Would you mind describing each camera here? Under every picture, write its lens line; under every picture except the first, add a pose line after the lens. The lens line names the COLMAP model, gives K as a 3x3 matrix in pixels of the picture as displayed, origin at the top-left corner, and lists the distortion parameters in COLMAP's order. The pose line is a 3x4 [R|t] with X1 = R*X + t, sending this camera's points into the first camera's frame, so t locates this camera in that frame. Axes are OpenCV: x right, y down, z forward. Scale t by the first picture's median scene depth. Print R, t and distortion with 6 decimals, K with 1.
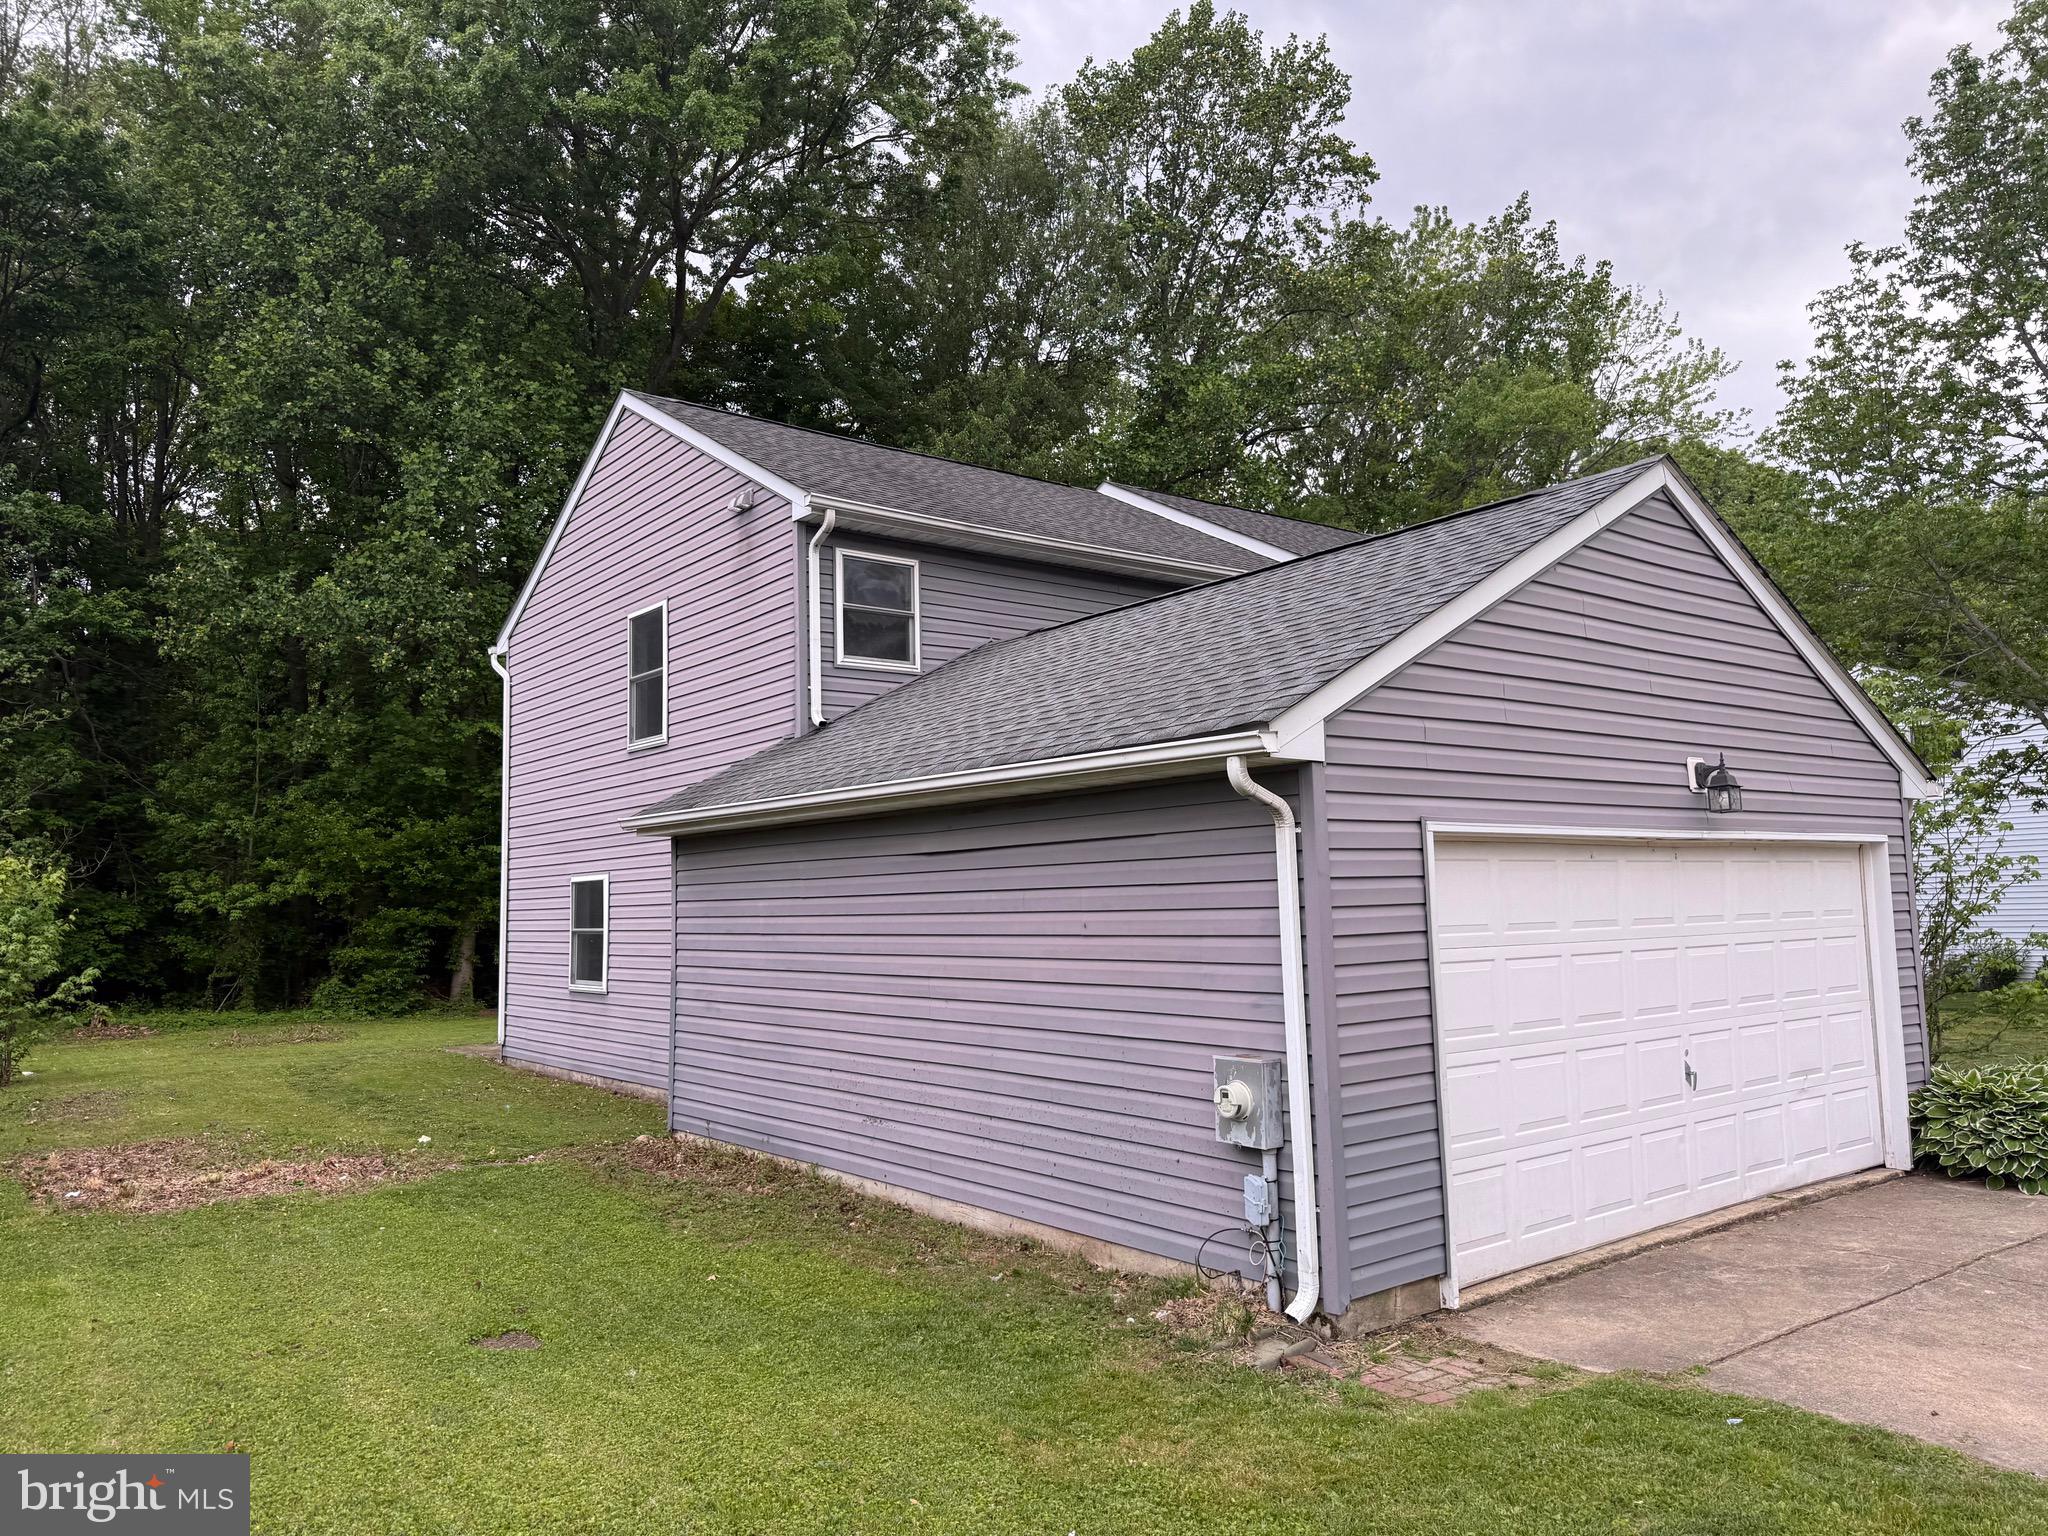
lens RADIAL K [[1497.6, 0, 1034.5], [0, 1497.6, 767.5], [0, 0, 1]] dist [0.016768, -0.009542]
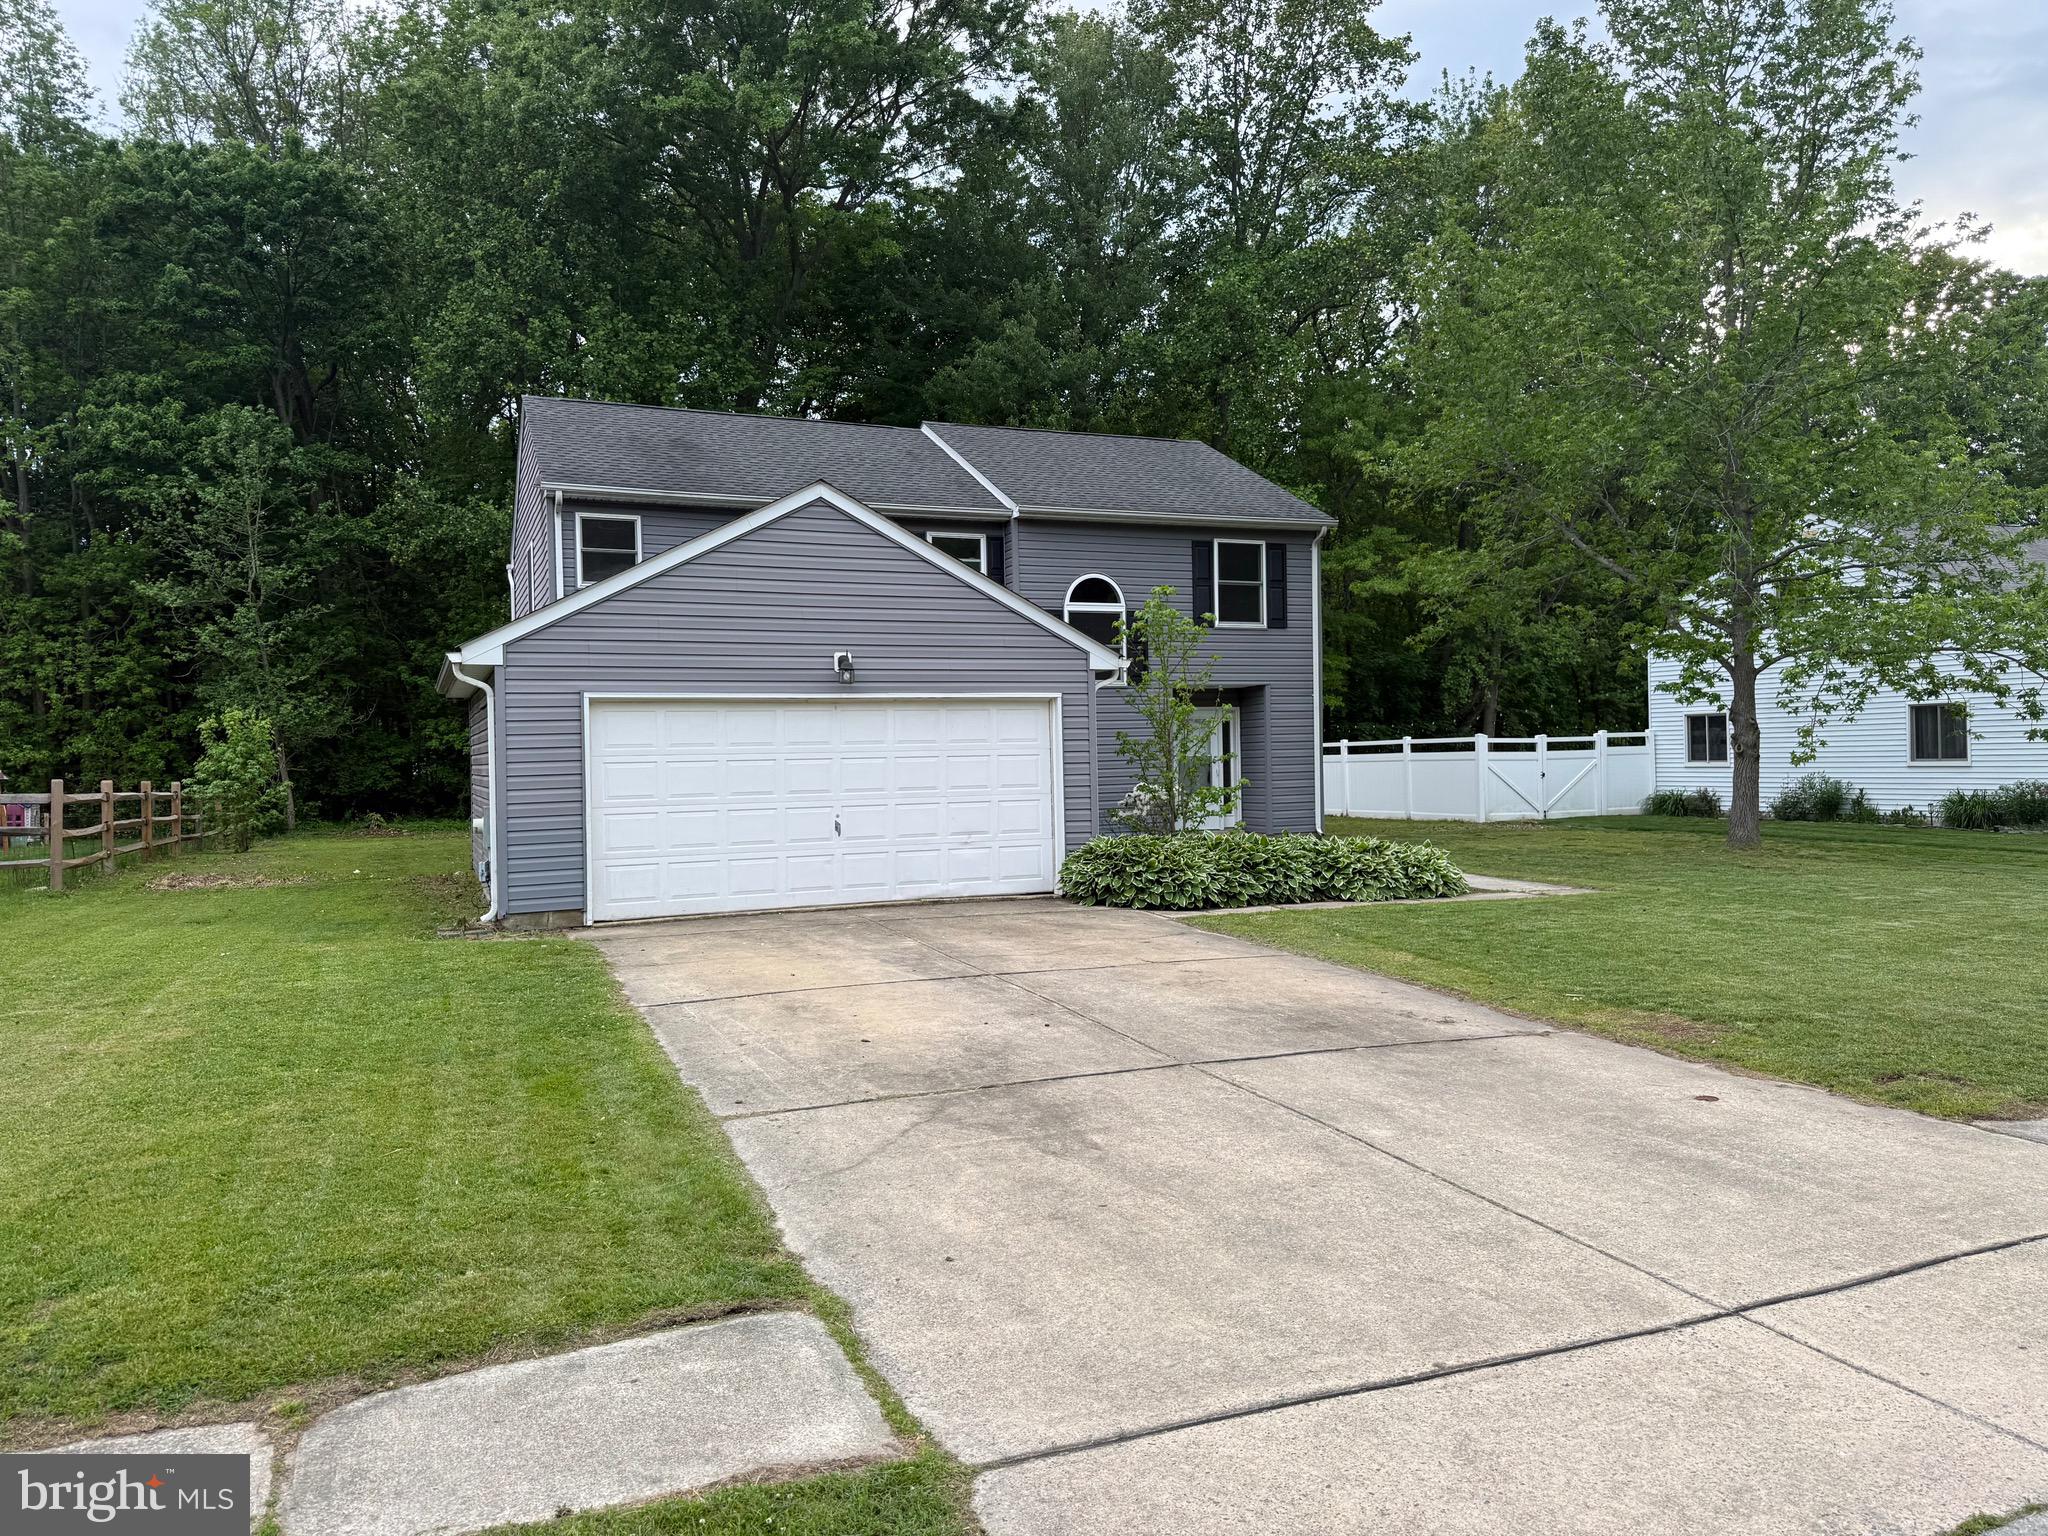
lens RADIAL K [[1497.6, 0, 1016.1], [0, 1497.6, 773.4], [0, 0, 1]] dist [0.016768, -0.009542]
pose [[0.965225, 0.006467, -0.261339, 0.523959], [0.021410, 0.994380, 0.103682, -0.019979], [0.260541, -0.105672, 0.959662, -0.304300]]
